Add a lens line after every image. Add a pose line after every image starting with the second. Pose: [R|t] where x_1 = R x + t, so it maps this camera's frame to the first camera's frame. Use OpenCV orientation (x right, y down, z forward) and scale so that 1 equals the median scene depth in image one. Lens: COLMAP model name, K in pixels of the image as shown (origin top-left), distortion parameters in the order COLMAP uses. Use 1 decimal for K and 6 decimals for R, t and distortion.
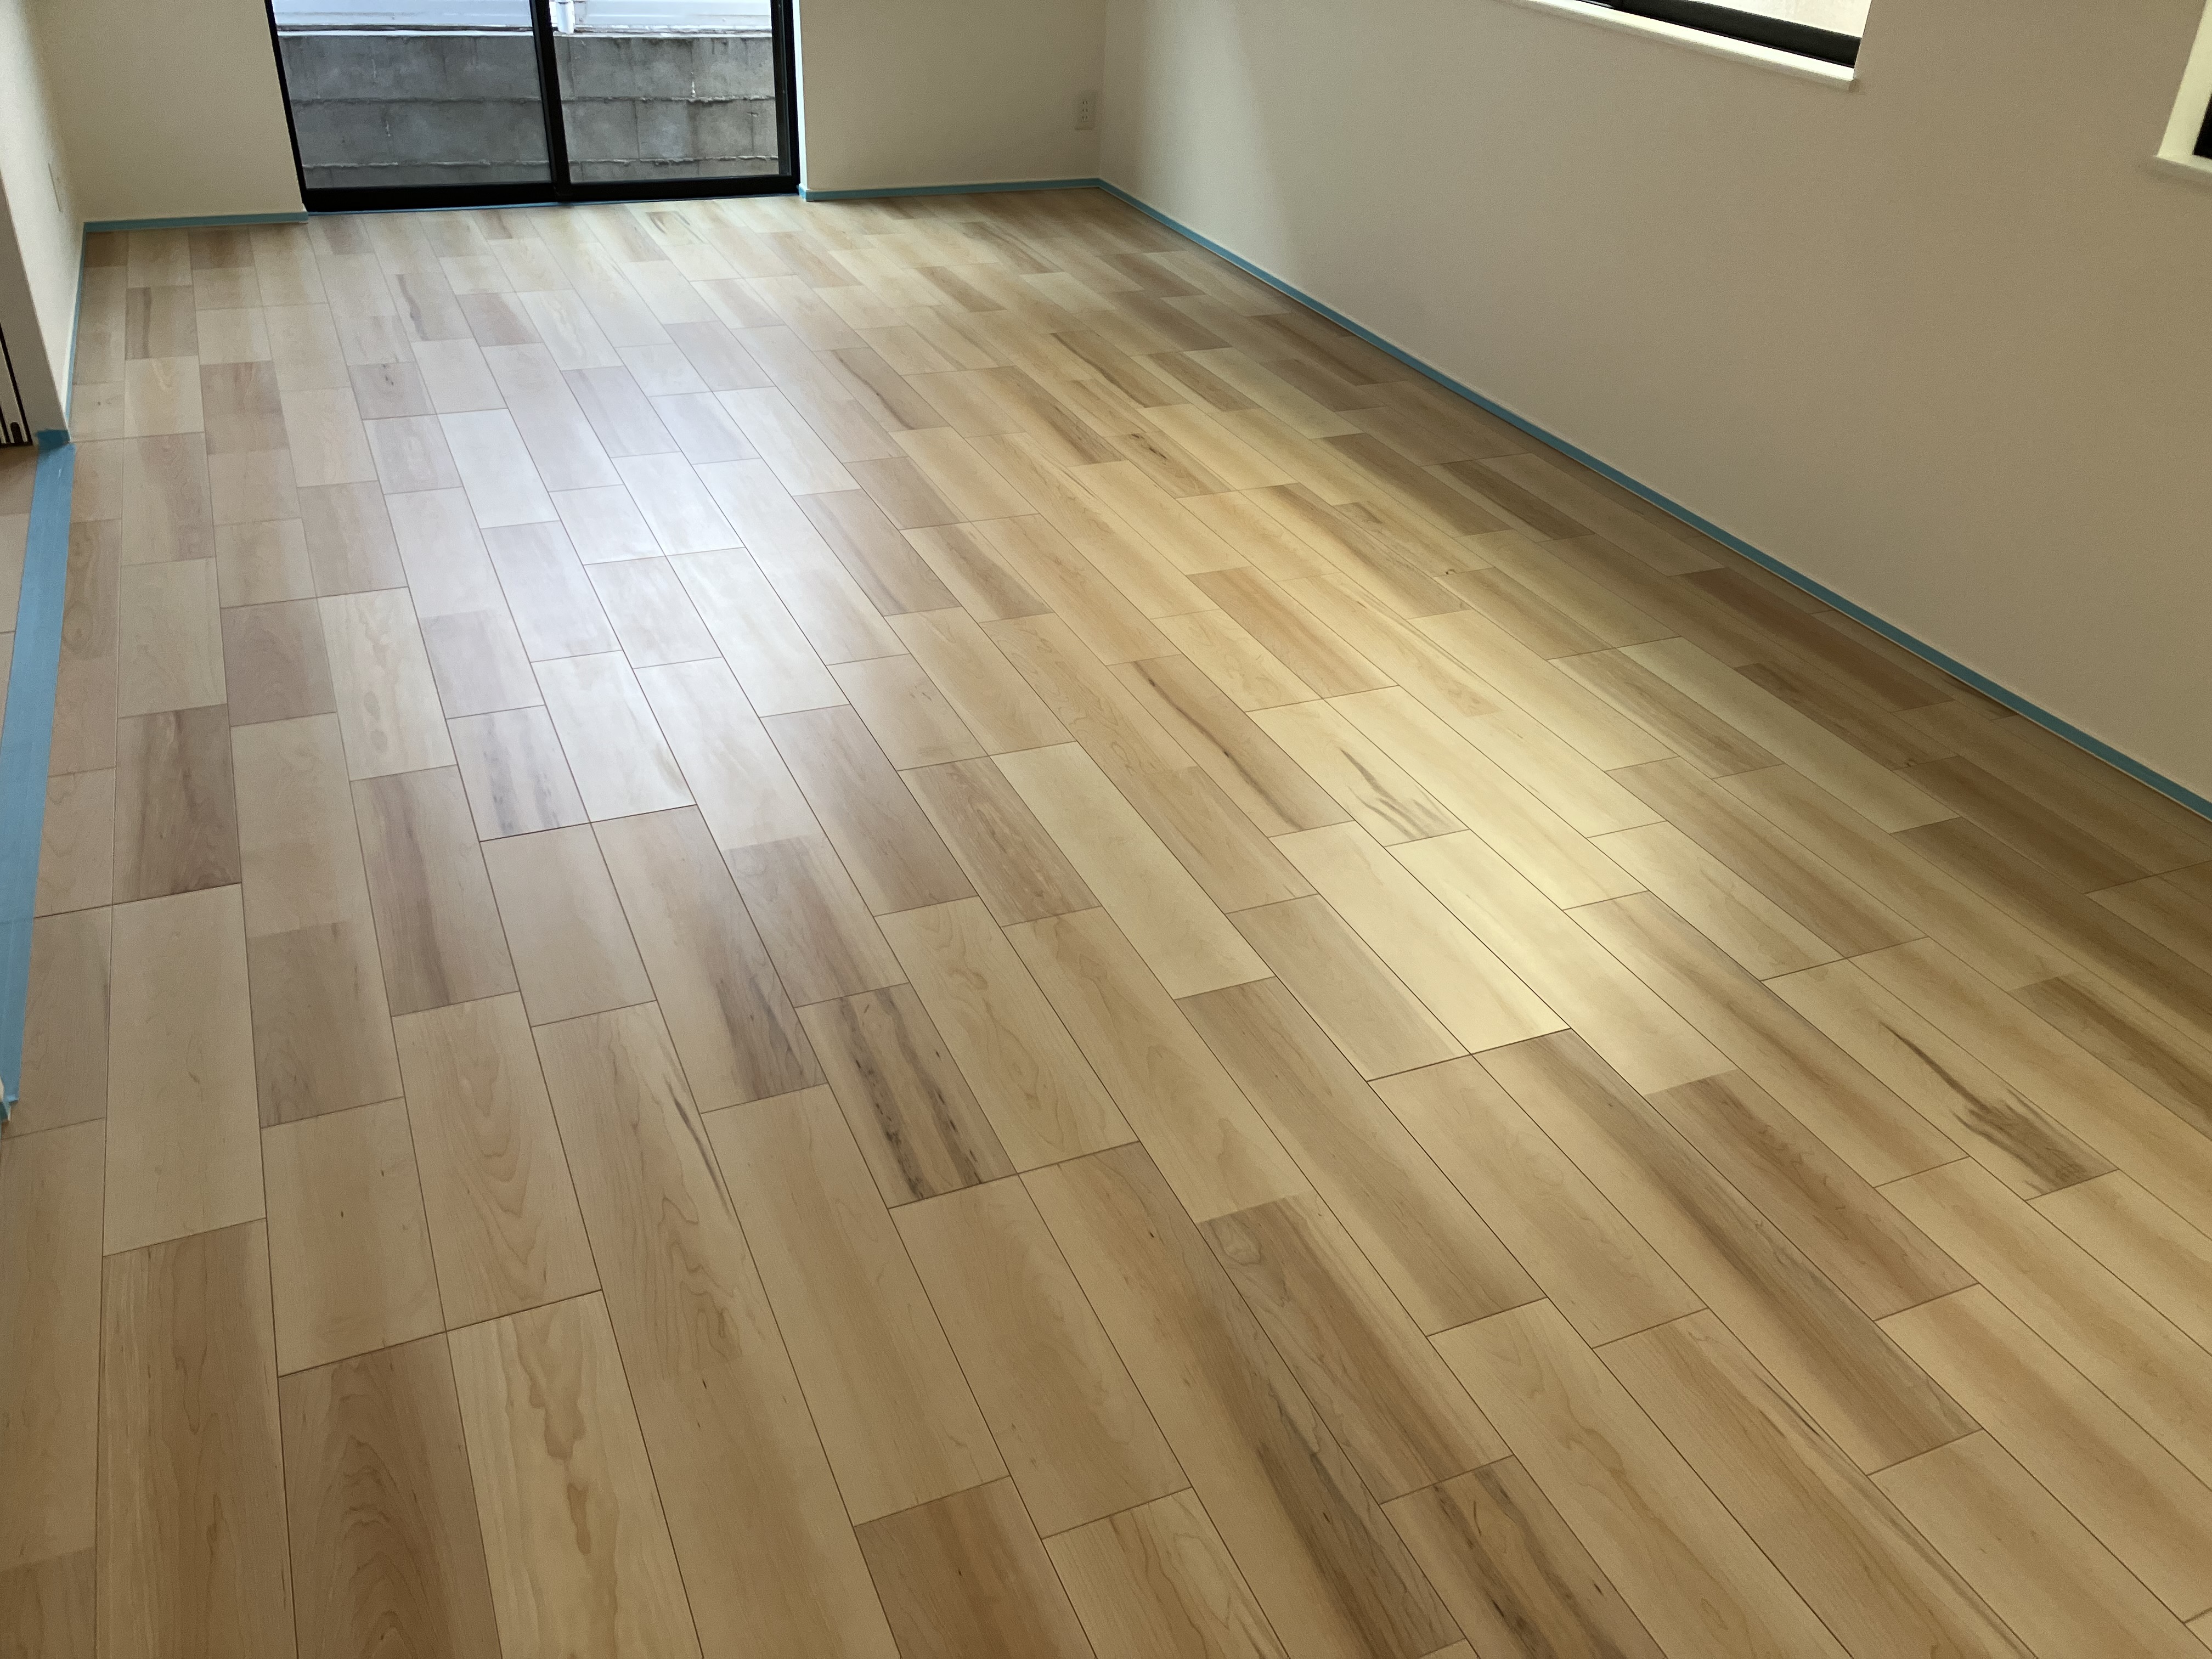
lens RADIAL K [[1784.9, 0, 1106.0], [0, 1784.9, 829.5], [0, 0, 1]] dist [0.071293, -0.060268]
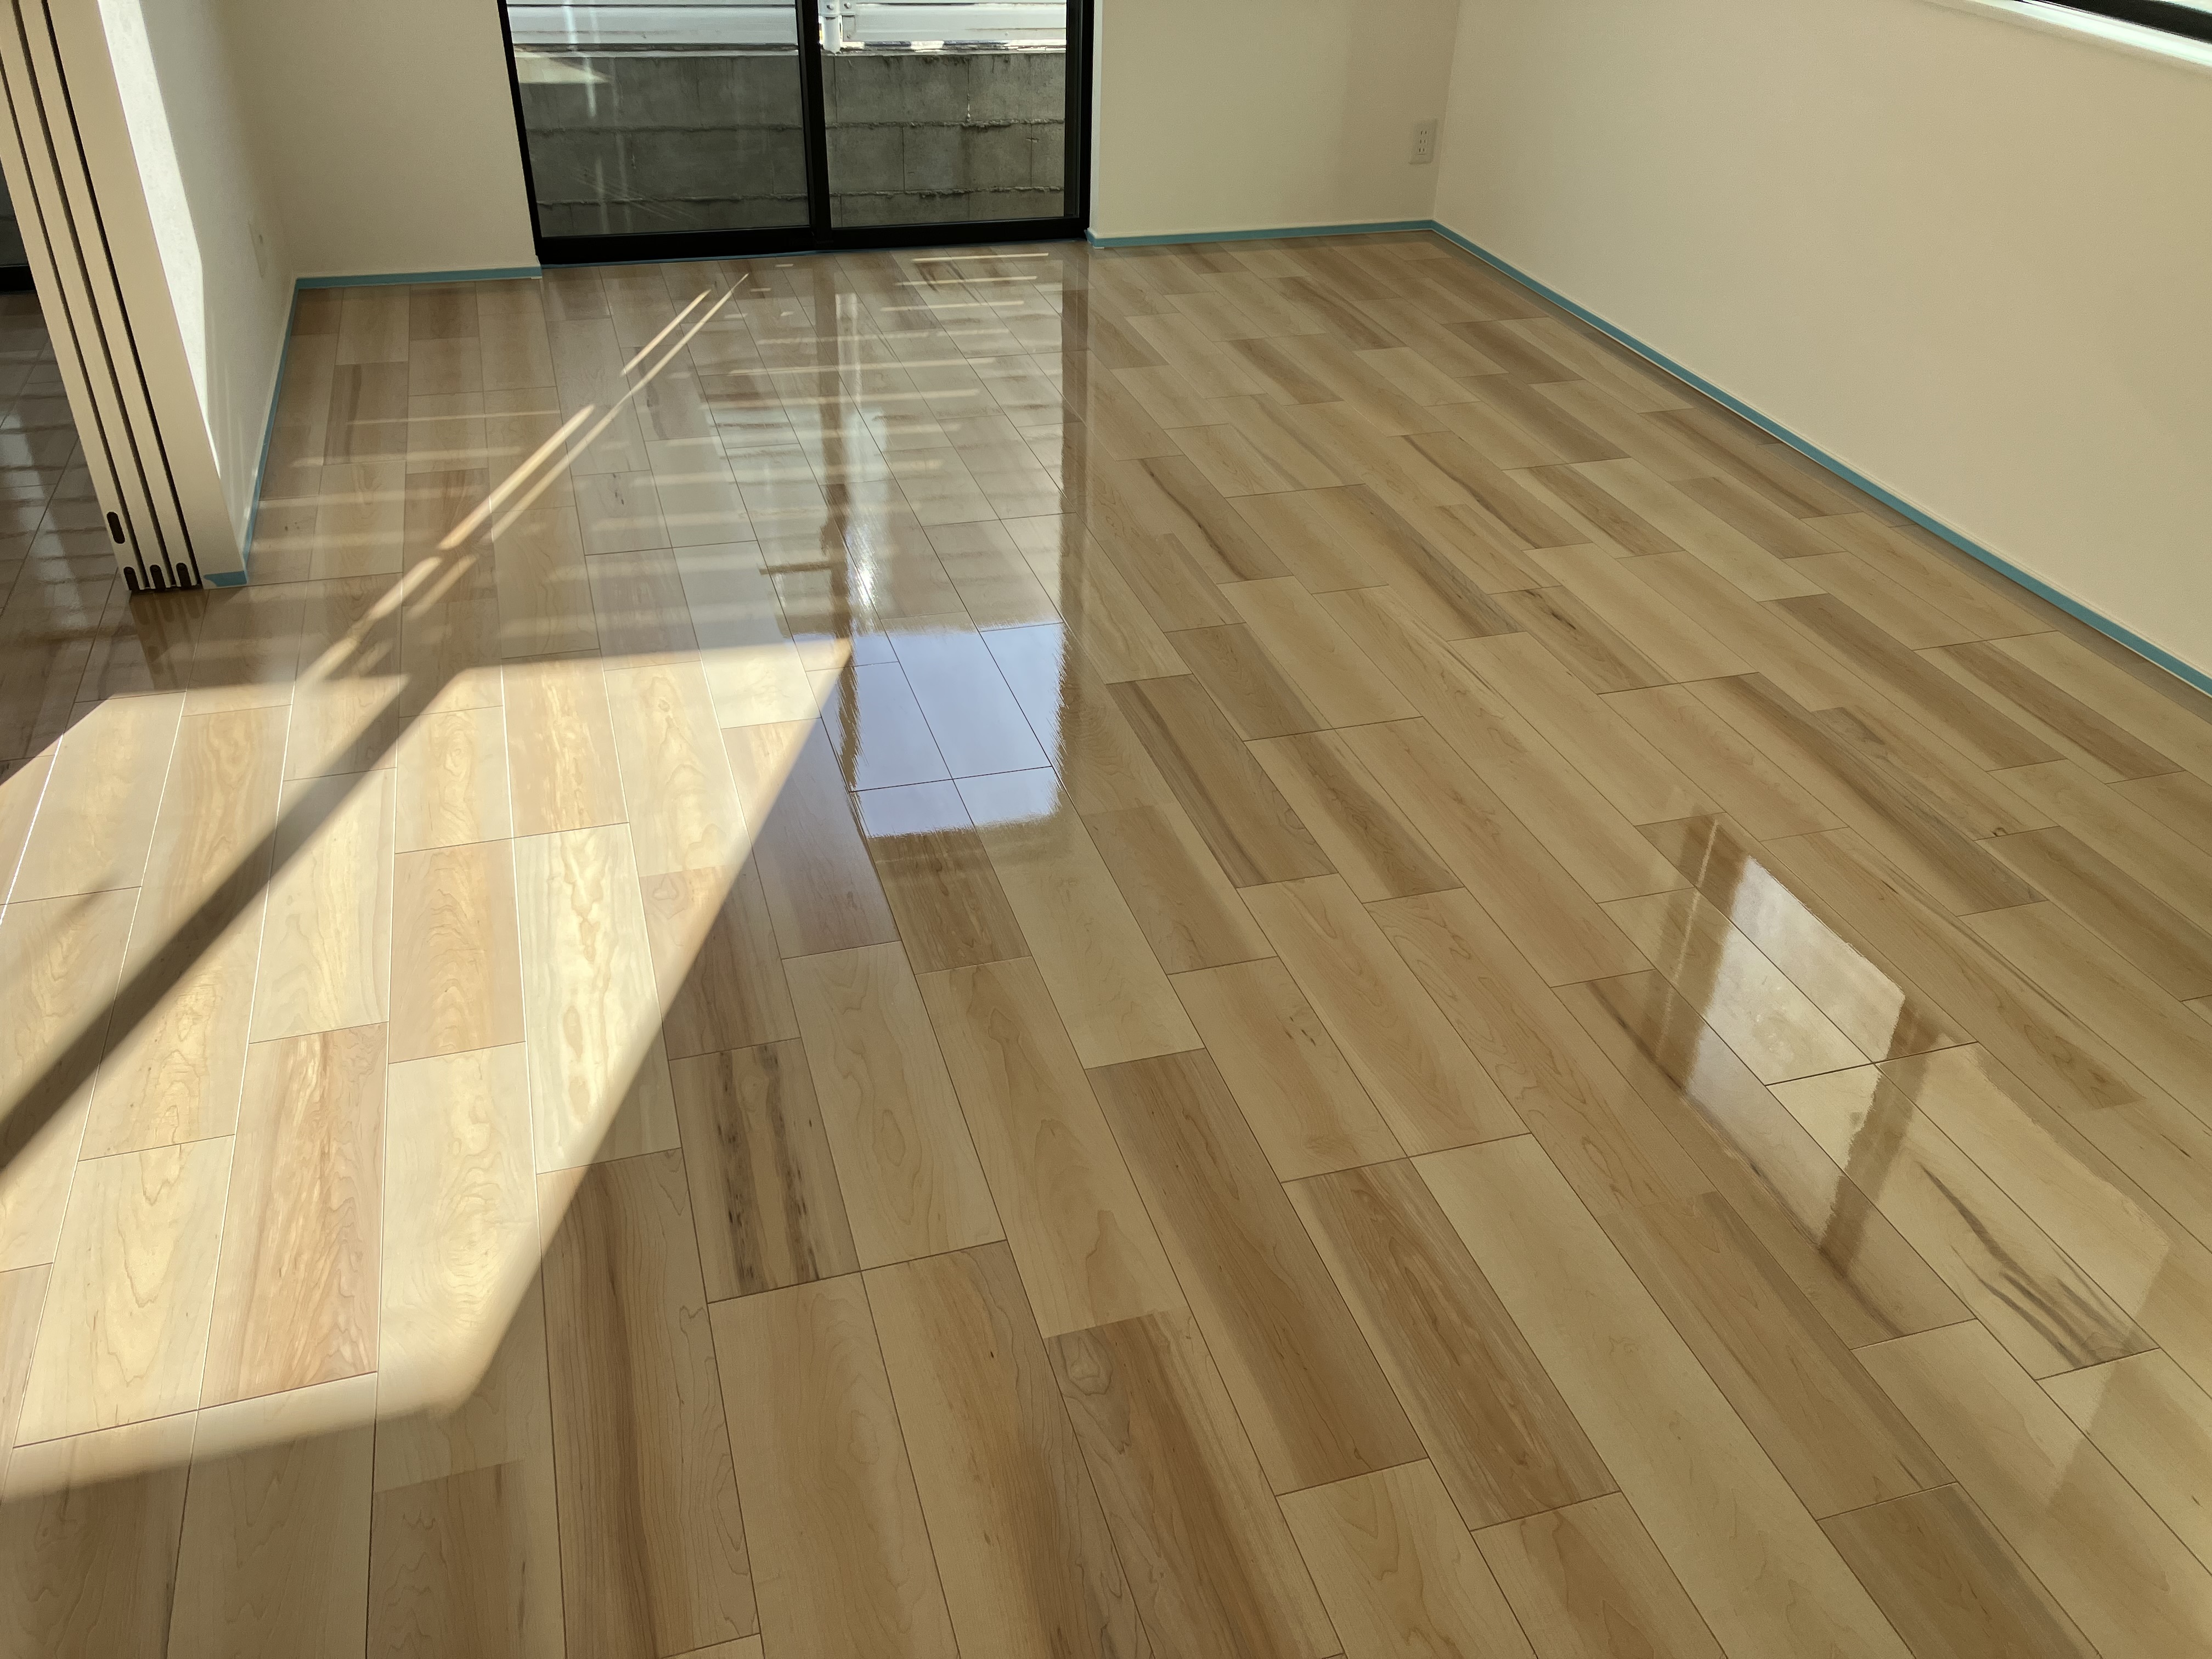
lens RADIAL K [[1817.3, 0, 1106.0], [0, 1817.3, 829.5], [0, 0, 1]] dist [0.031929, -0.009217]
pose [[0.992962, 0.050087, -0.107320, -0.097640], [-0.049152, 0.998727, 0.011345, -0.148281], [0.107752, -0.005990, 0.994160, 0.240758]]
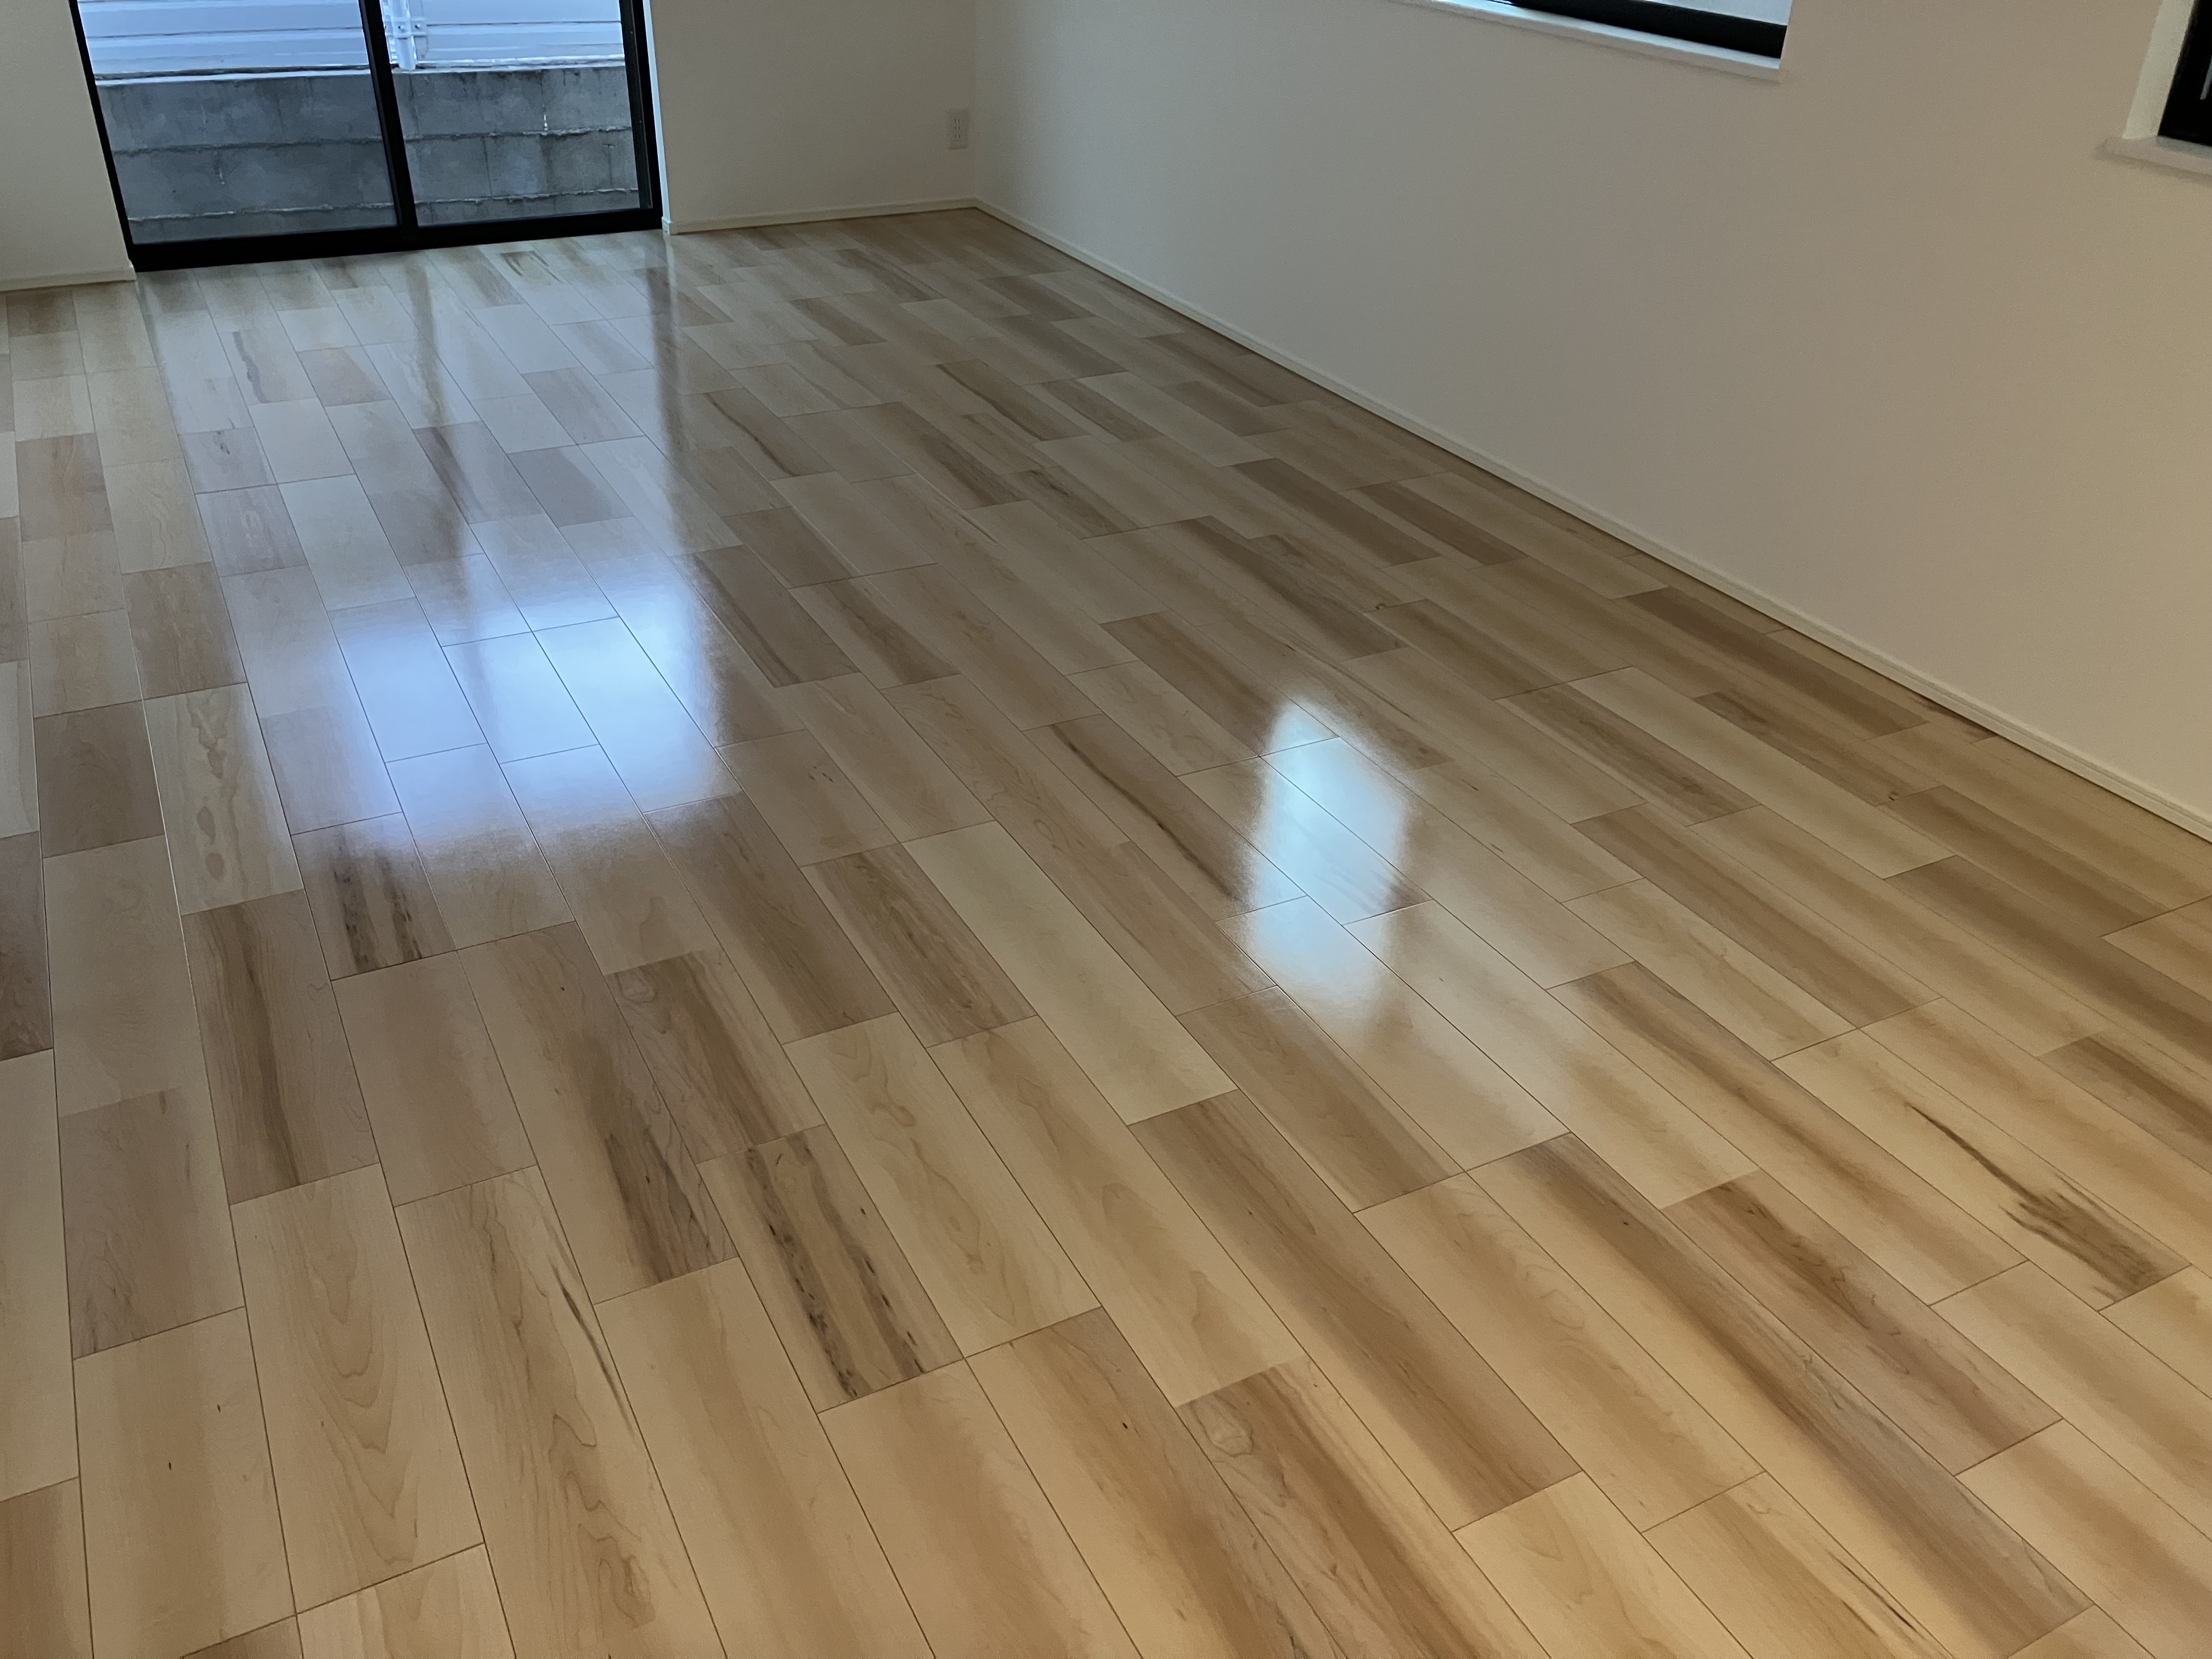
lens RADIAL K [[1804.2, 0, 1060.9], [0, 1804.2, 800.5], [0, 0, 1]] dist [0.067431, -0.047259]
pose [[0.998216, -0.050428, 0.031978, -0.010727], [0.051143, 0.998450, -0.021941, -0.033371], [-0.030822, 0.023537, 0.999248, 0.070578]]
